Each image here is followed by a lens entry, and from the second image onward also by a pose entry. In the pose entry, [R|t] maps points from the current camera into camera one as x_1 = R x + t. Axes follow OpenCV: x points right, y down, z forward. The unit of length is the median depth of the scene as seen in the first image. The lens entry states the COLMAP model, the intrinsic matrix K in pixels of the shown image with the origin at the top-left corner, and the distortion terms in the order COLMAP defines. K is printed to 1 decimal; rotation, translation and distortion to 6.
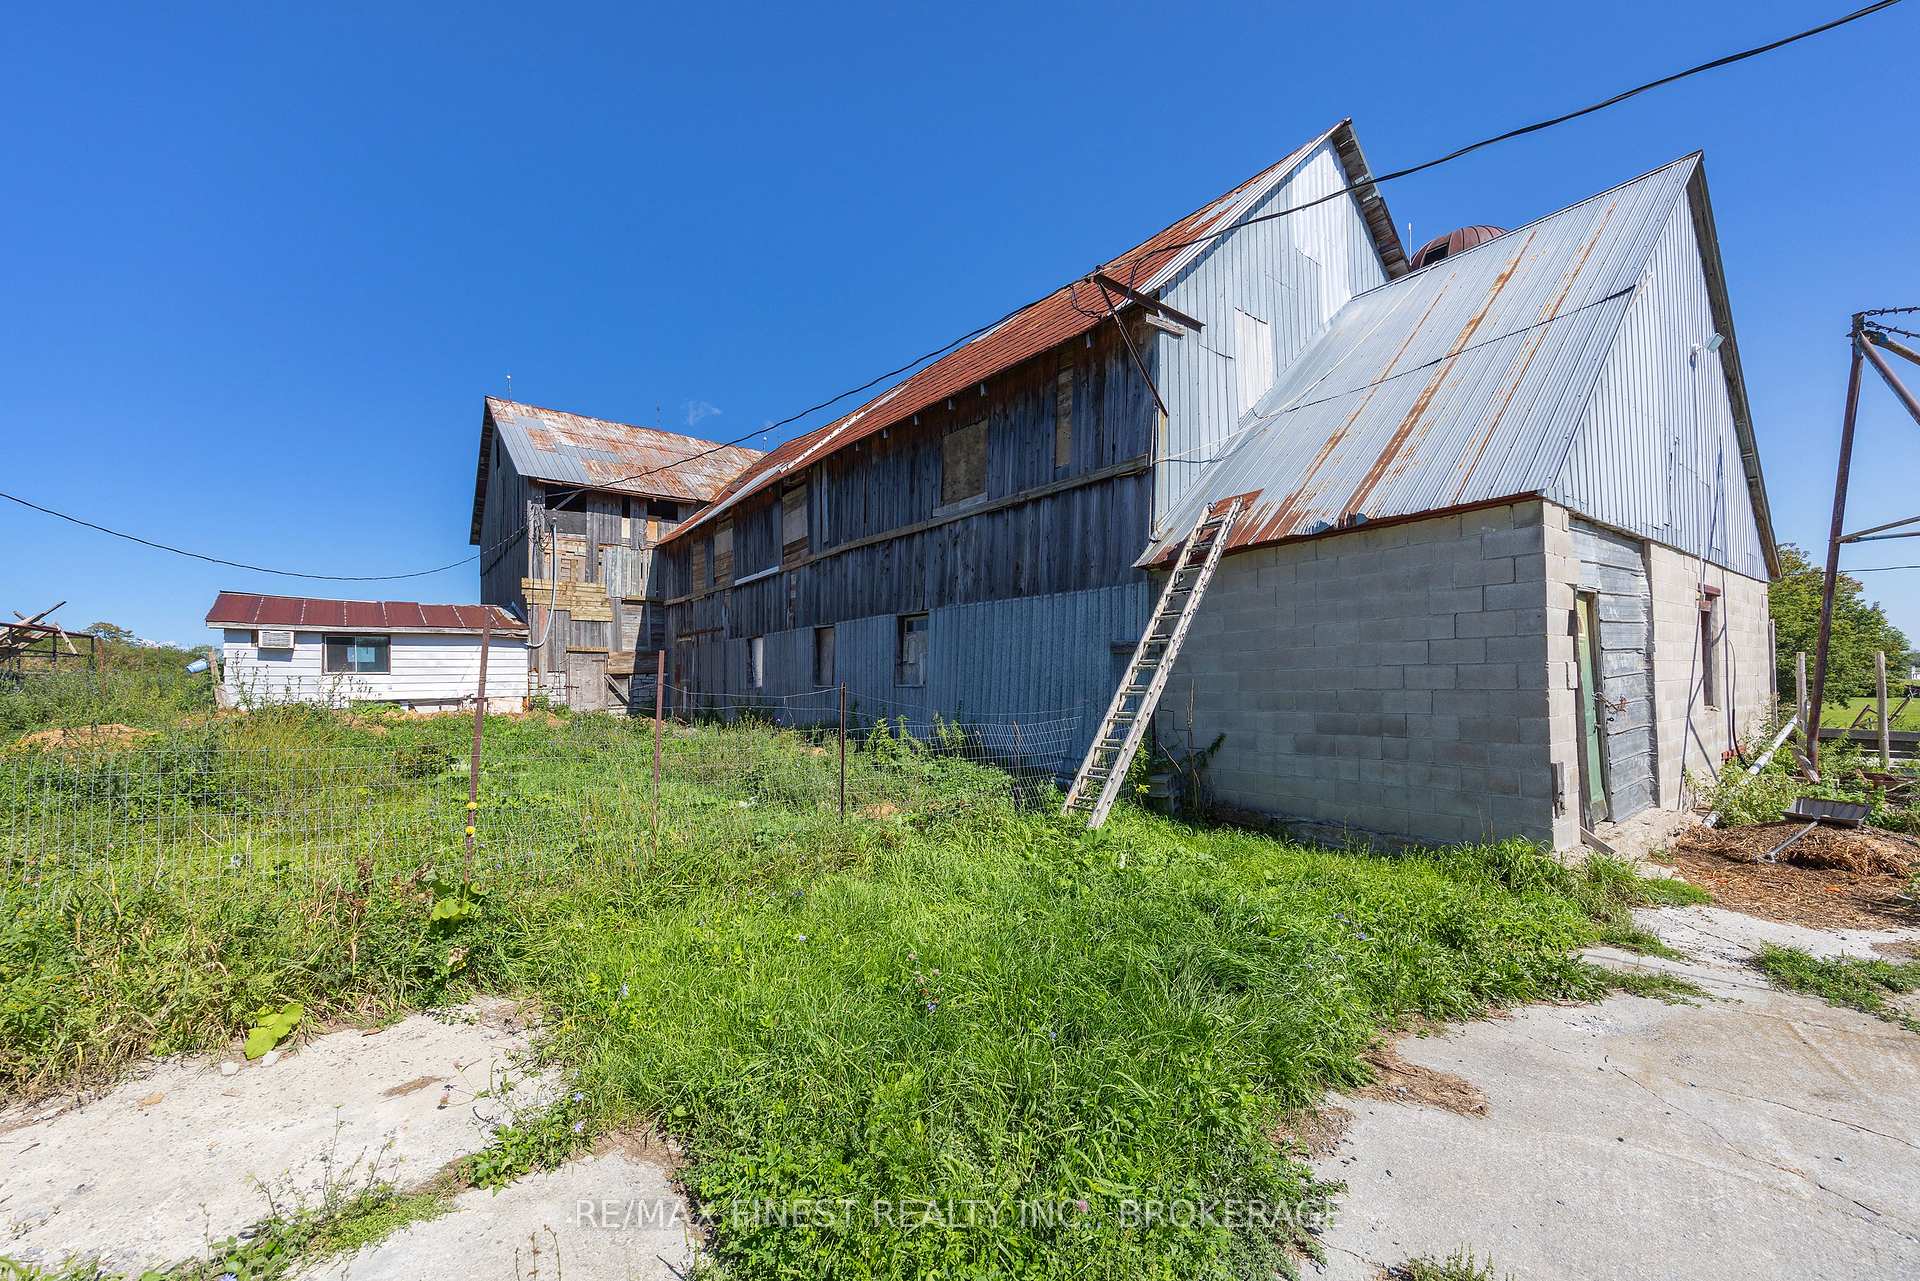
lens RADIAL K [[770.6, 0, 962.6], [0, 770.6, 662.4], [0, 0, 1]] dist [0.000316, -0.000008]
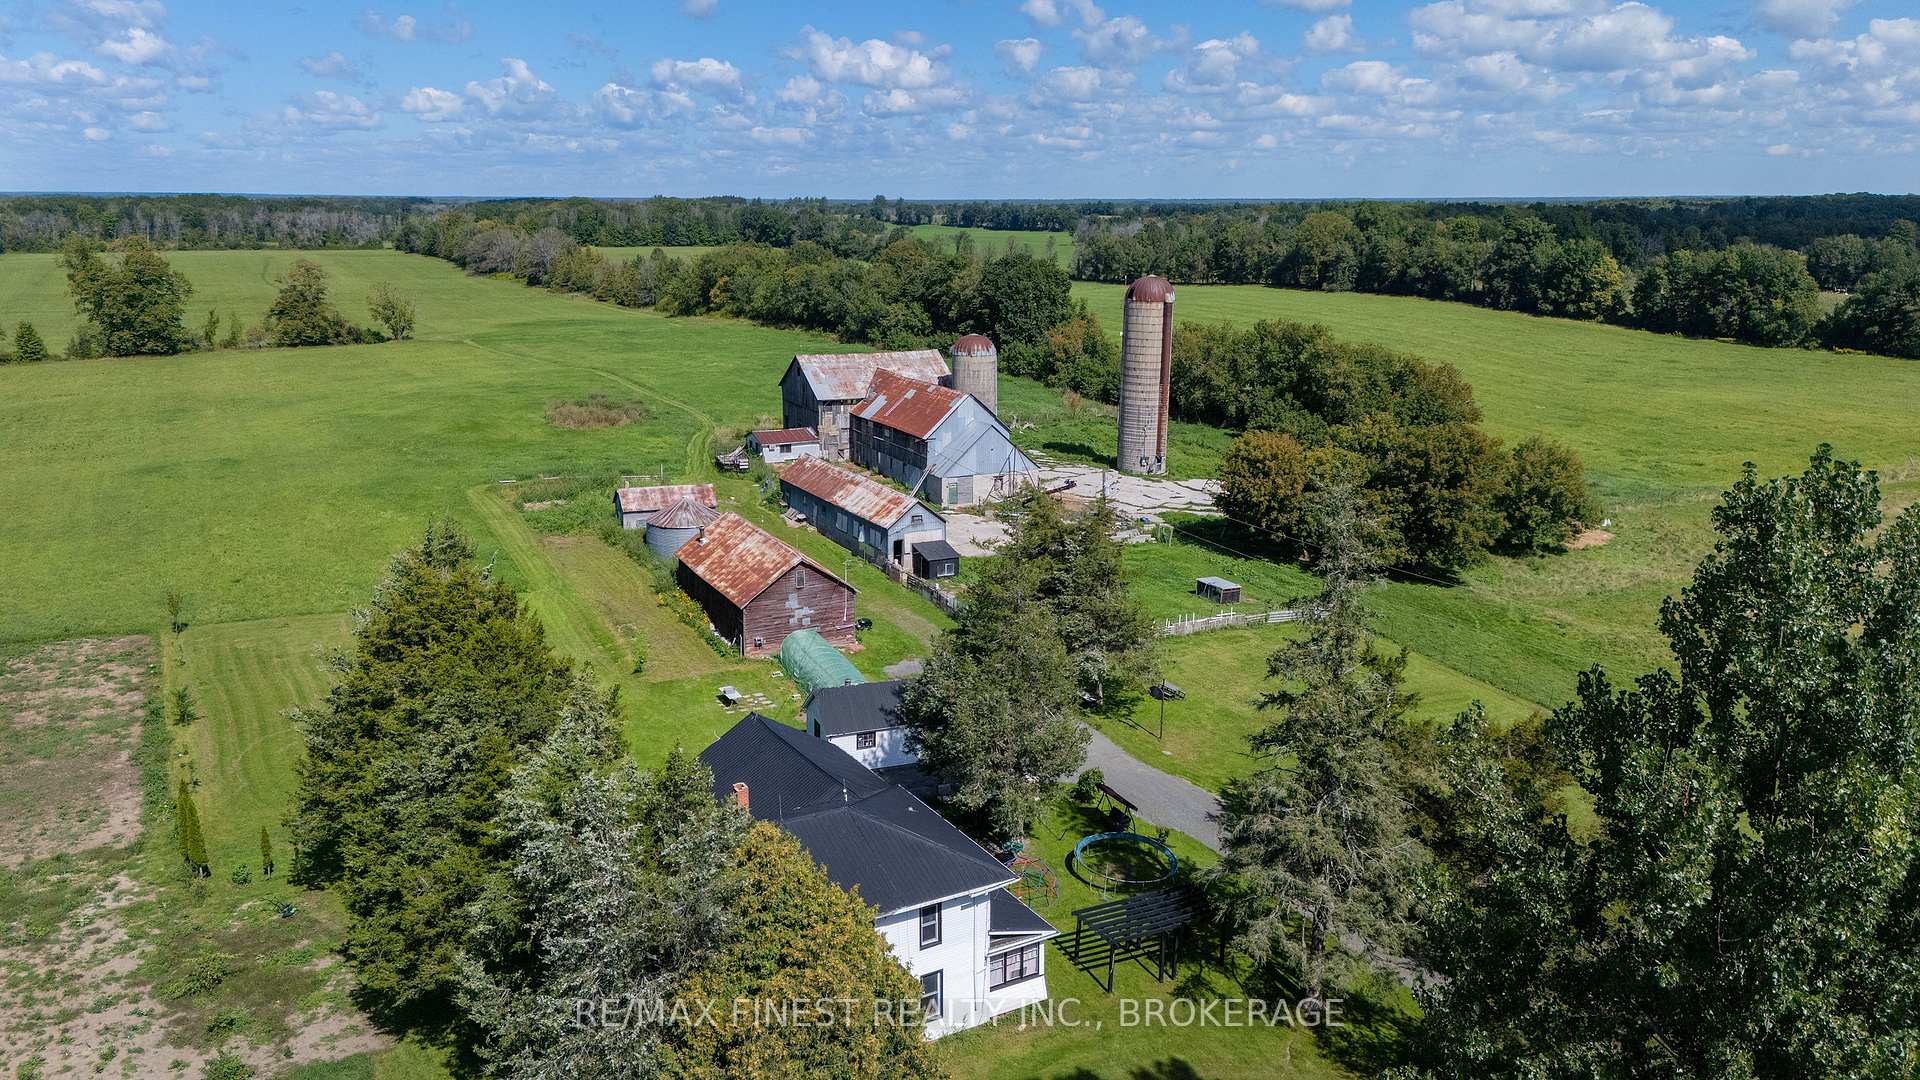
lens RADIAL K [[1411.3, 0, 960.0], [0, 1411.3, 540.0], [0, 0, 1]] dist [0.103961, -0.001709]
pose [[0.979743, 0.066910, -0.188749, 1.419364], [-0.014277, 0.963471, 0.267433, -1.397884], [0.199748, -0.259321, 0.944909, -5.425321]]
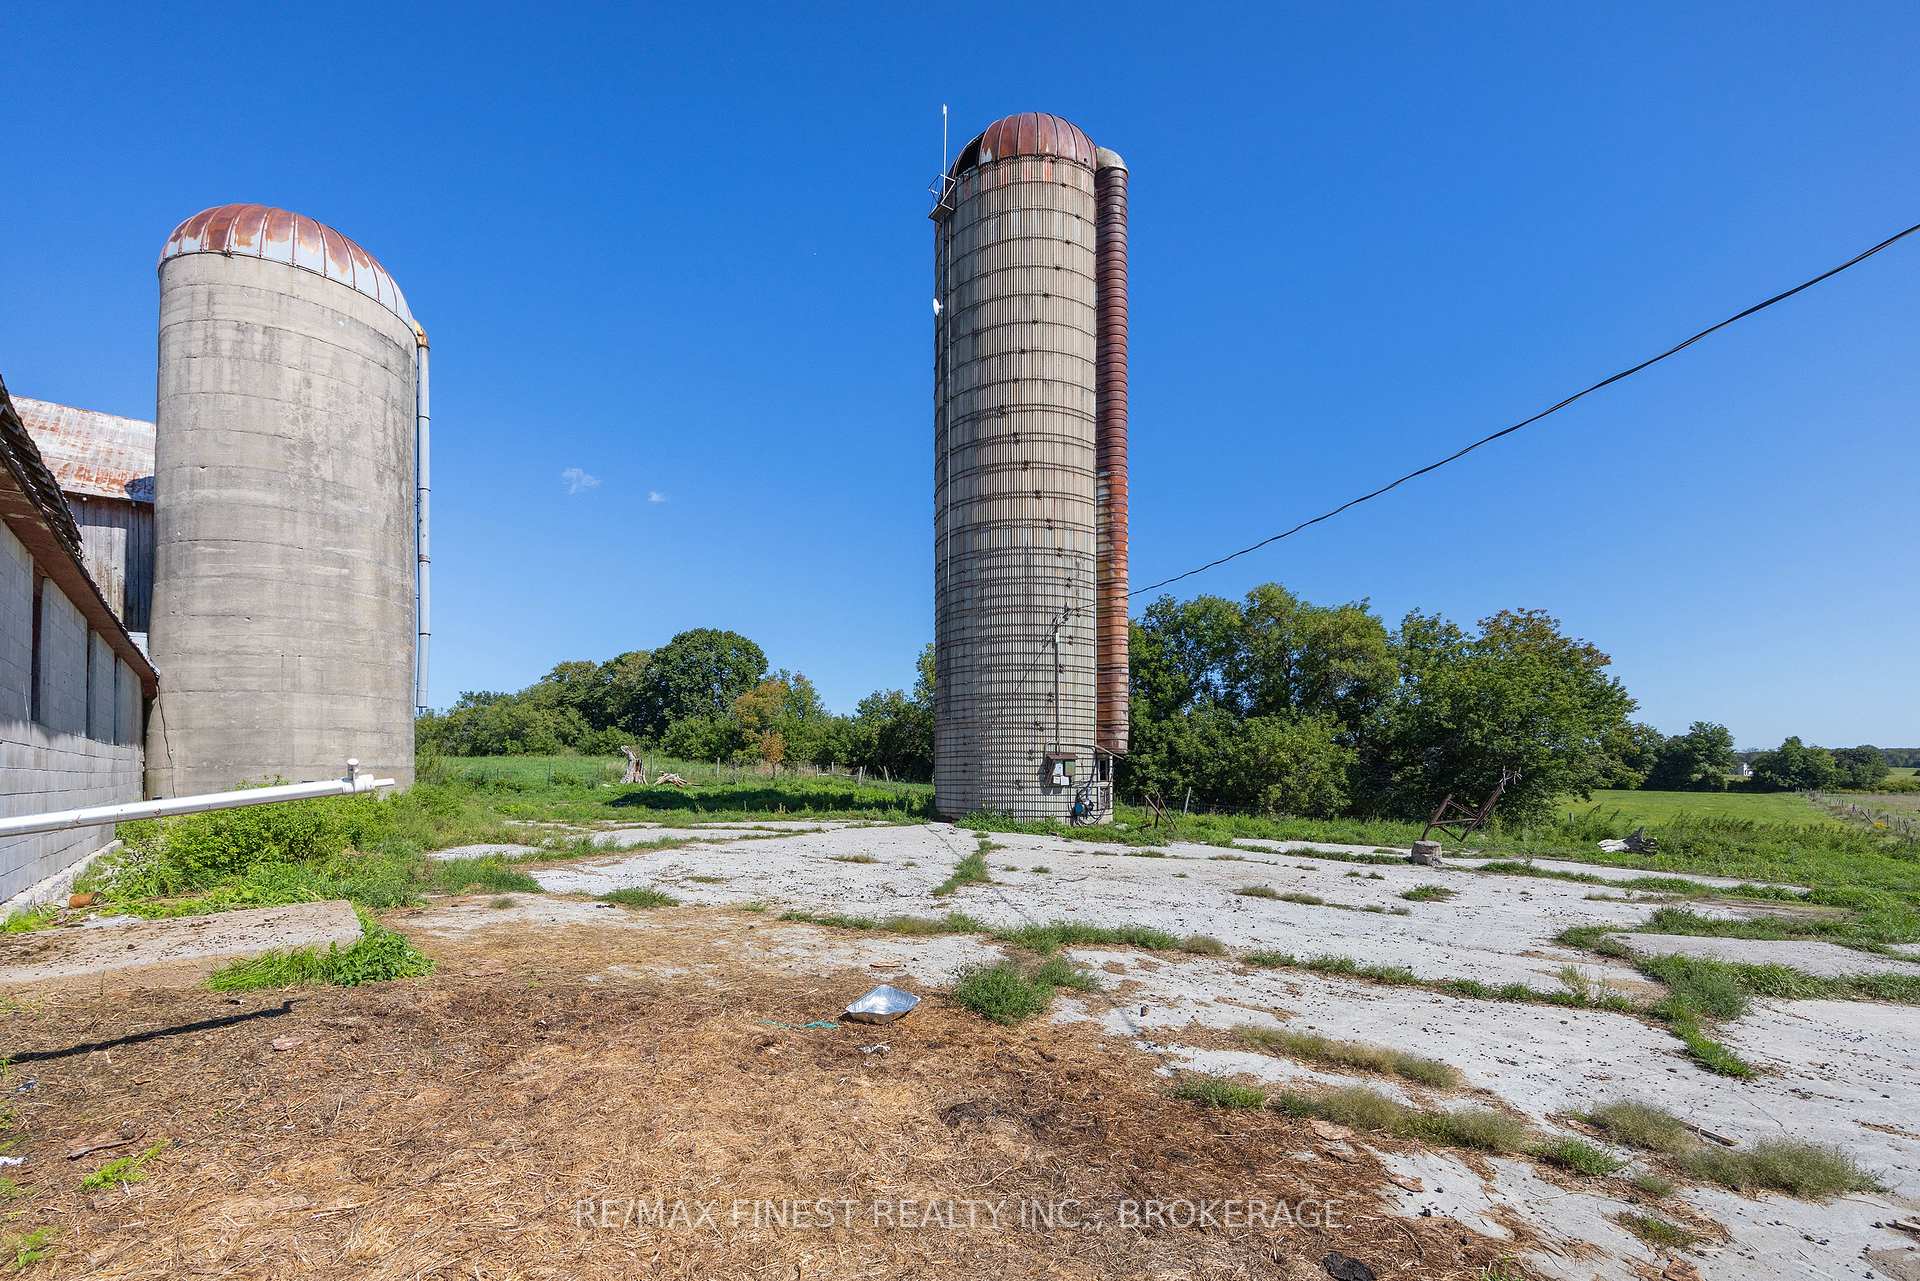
lens RADIAL K [[785.2, 0, 952.9], [0, 785.2, 749.5], [0, 0, 1]] dist [-0.001512, -0.000007]
pose [[0.994927, 0.009089, 0.100187, 0.752491], [-0.009662, 0.999940, 0.005233, 0.026501], [-0.100133, -0.006175, 0.994955, 0.394955]]
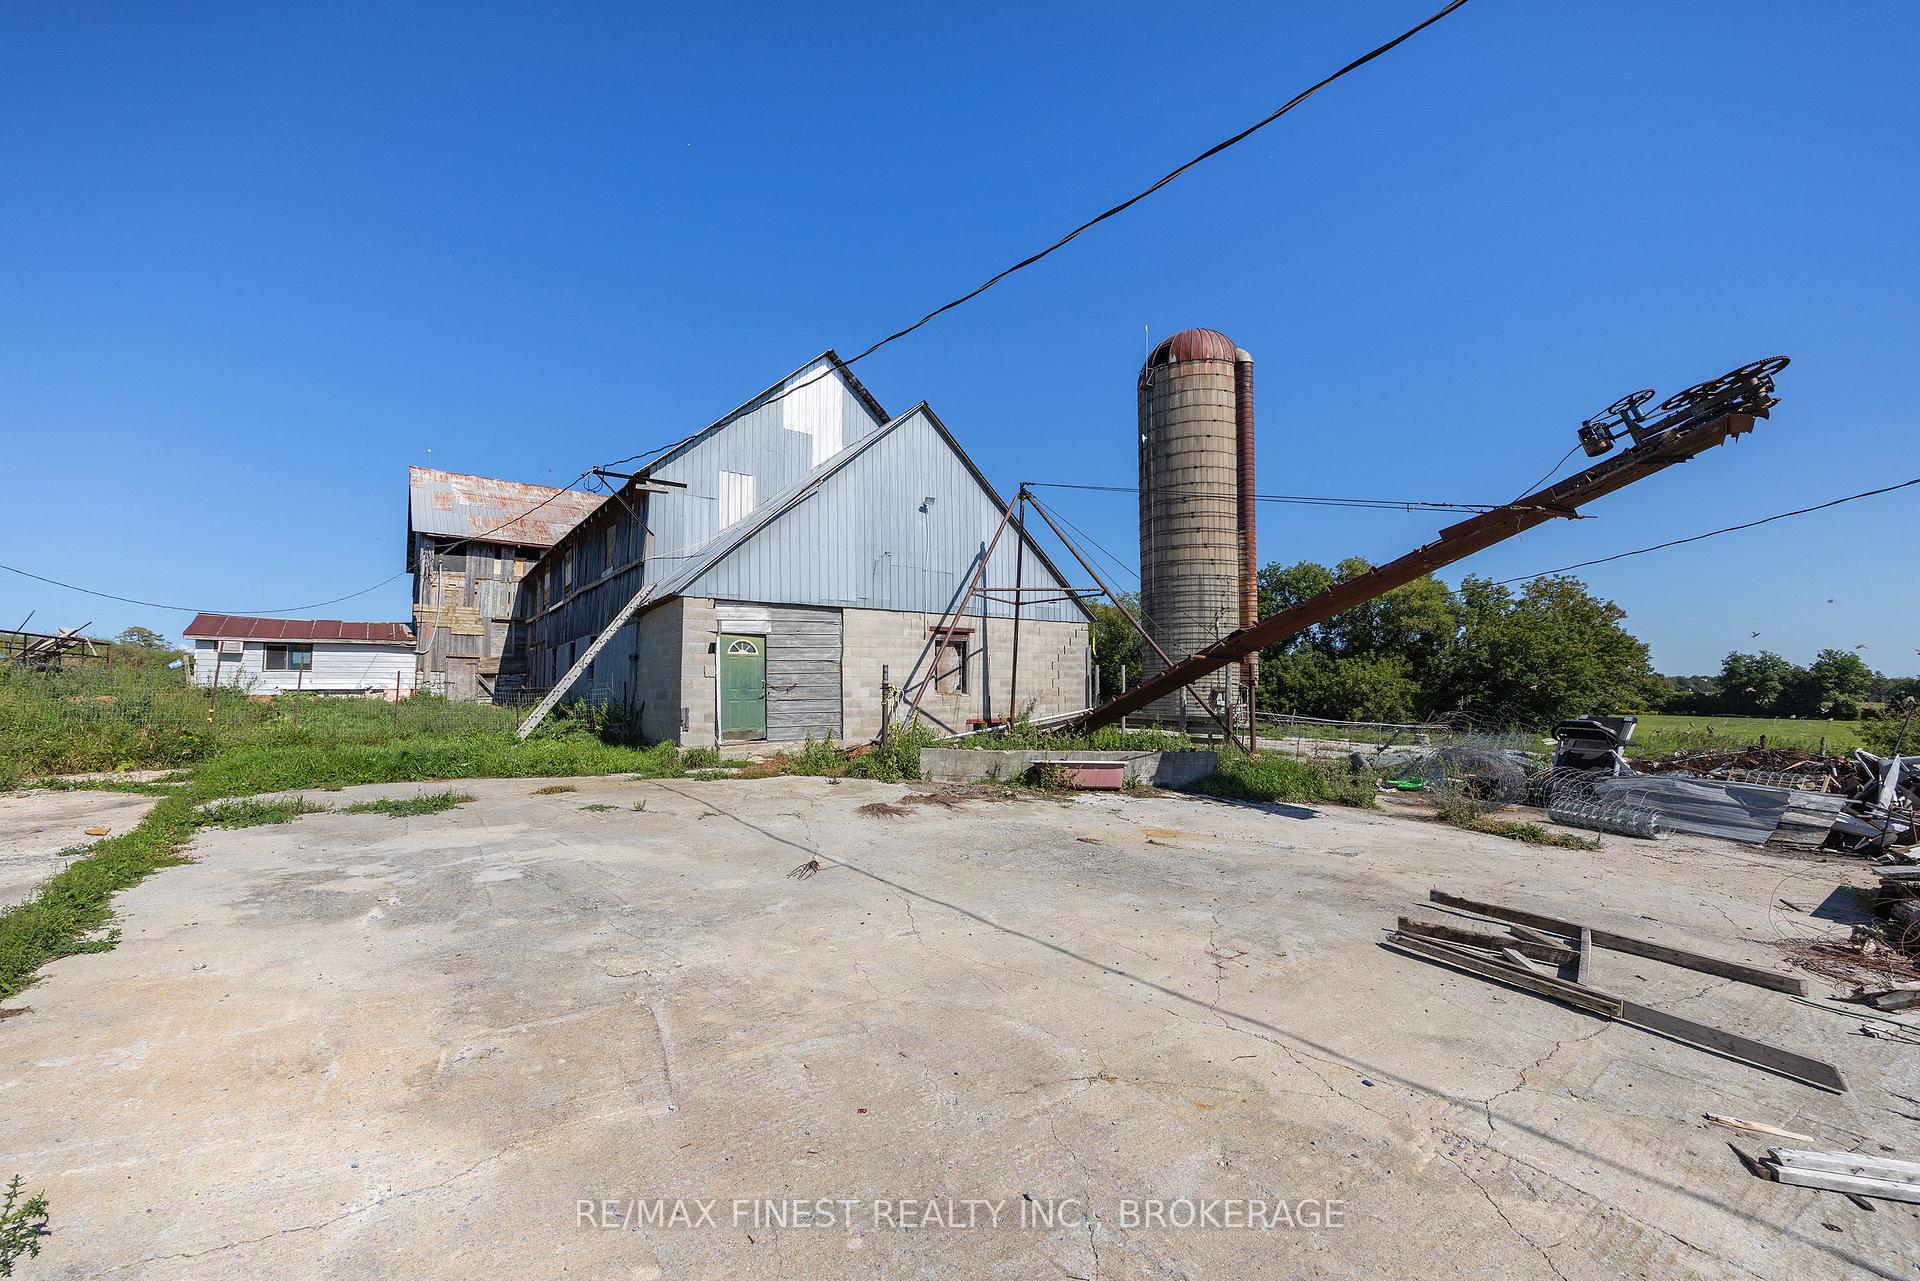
lens RADIAL K [[760.6, 0, 960.3], [0, 760.6, 646.5], [0, 0, 1]] dist [-0.002766, -0.000202]
pose [[0.999783, 0.008821, -0.018883, 0.438537], [-0.009406, 0.999471, -0.031119, 0.001006], [0.018599, 0.031290, 0.999337, -0.349664]]
